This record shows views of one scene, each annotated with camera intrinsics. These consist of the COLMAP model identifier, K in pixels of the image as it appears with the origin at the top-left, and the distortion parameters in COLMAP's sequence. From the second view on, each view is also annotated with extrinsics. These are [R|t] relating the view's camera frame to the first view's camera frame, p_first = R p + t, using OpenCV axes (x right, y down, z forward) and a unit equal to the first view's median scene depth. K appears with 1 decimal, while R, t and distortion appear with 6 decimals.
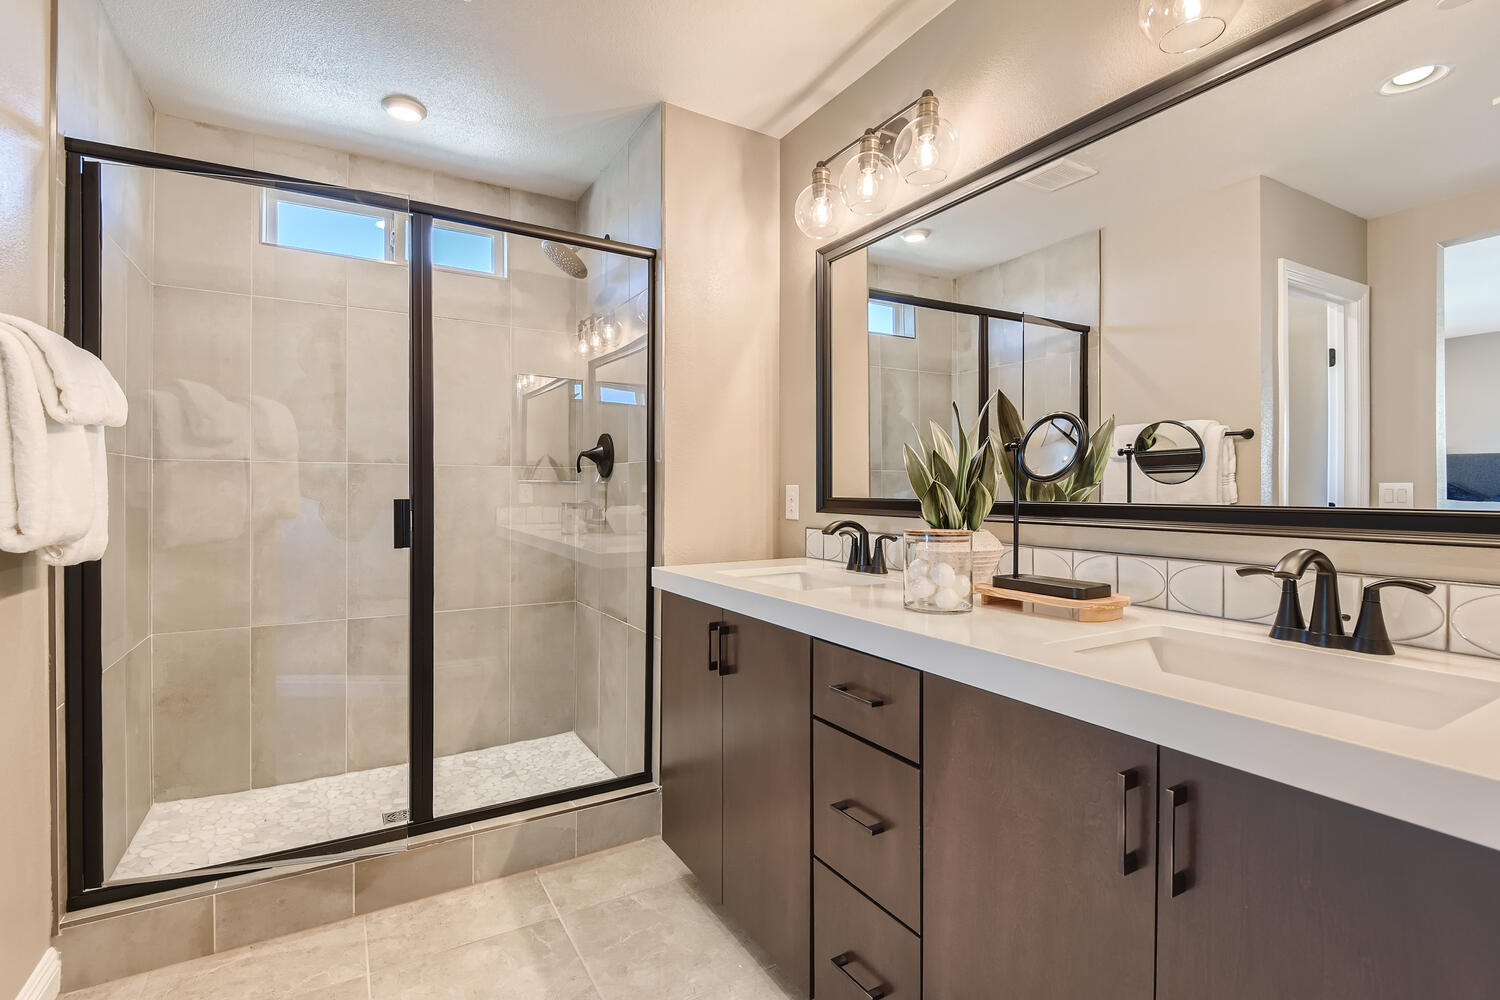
lens RADIAL K [[692.0, 0, 750.4], [0, 692.0, 494.9], [0, 0, 1]] dist [0.003877, -0.008708]
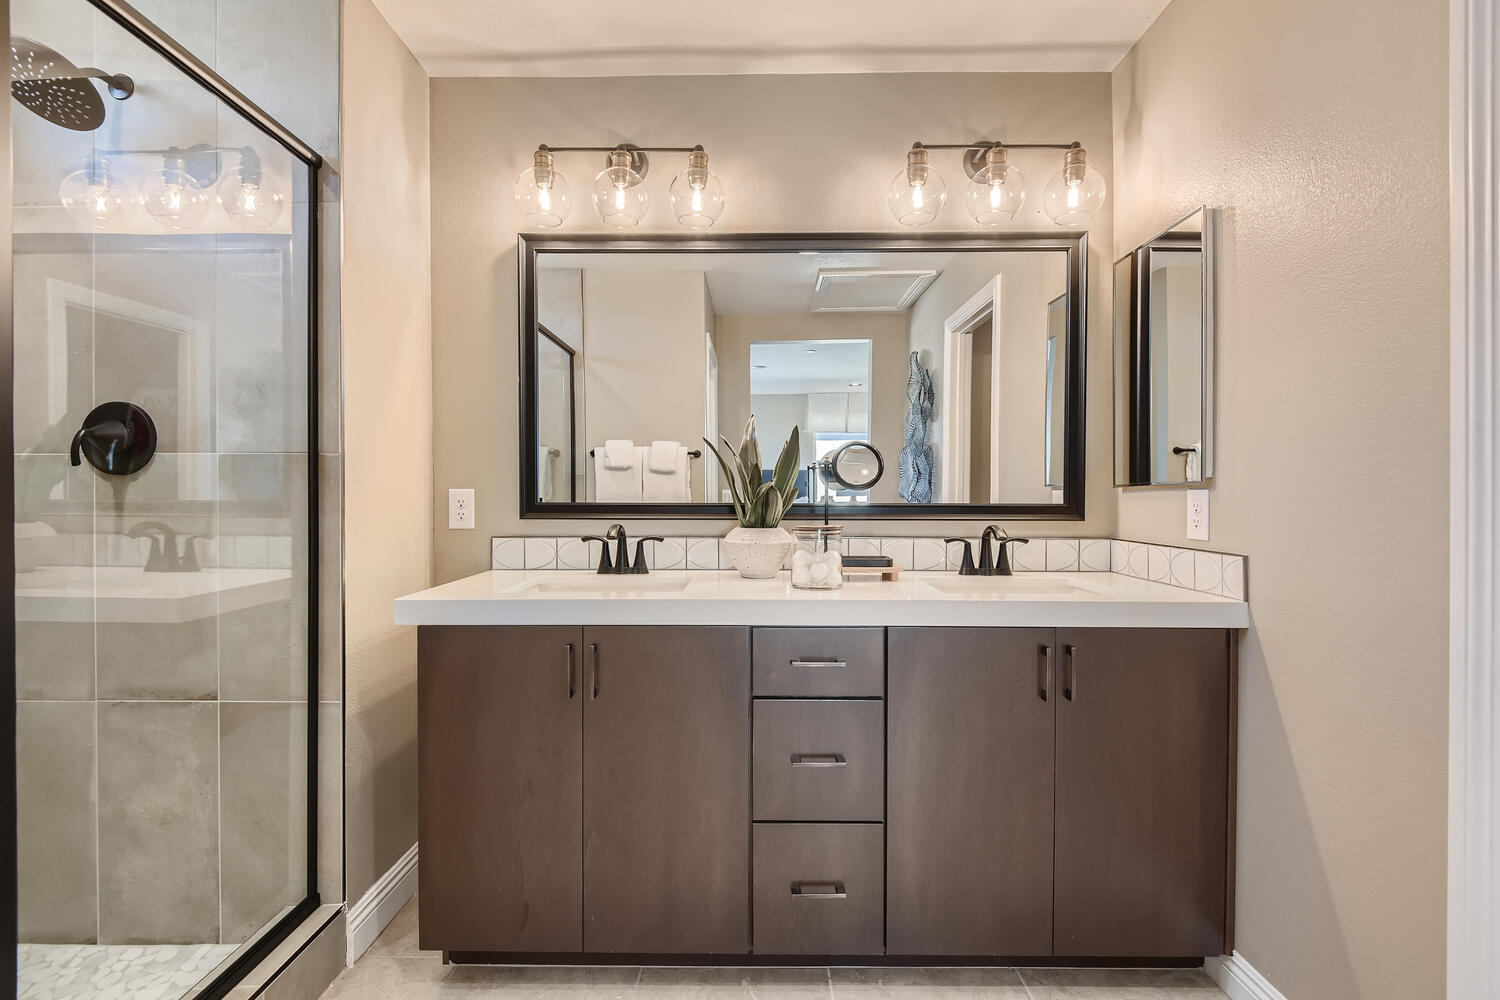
lens RADIAL K [[692.0, 0, 748.2], [0, 692.0, 499.0], [0, 0, 1]] dist [0.003877, -0.008708]
pose [[0.514482, -0.006798, 0.857474, -0.564020], [0.006562, 0.999971, 0.003991, -0.003107], [-0.857476, 0.003574, 0.514512, 0.279722]]
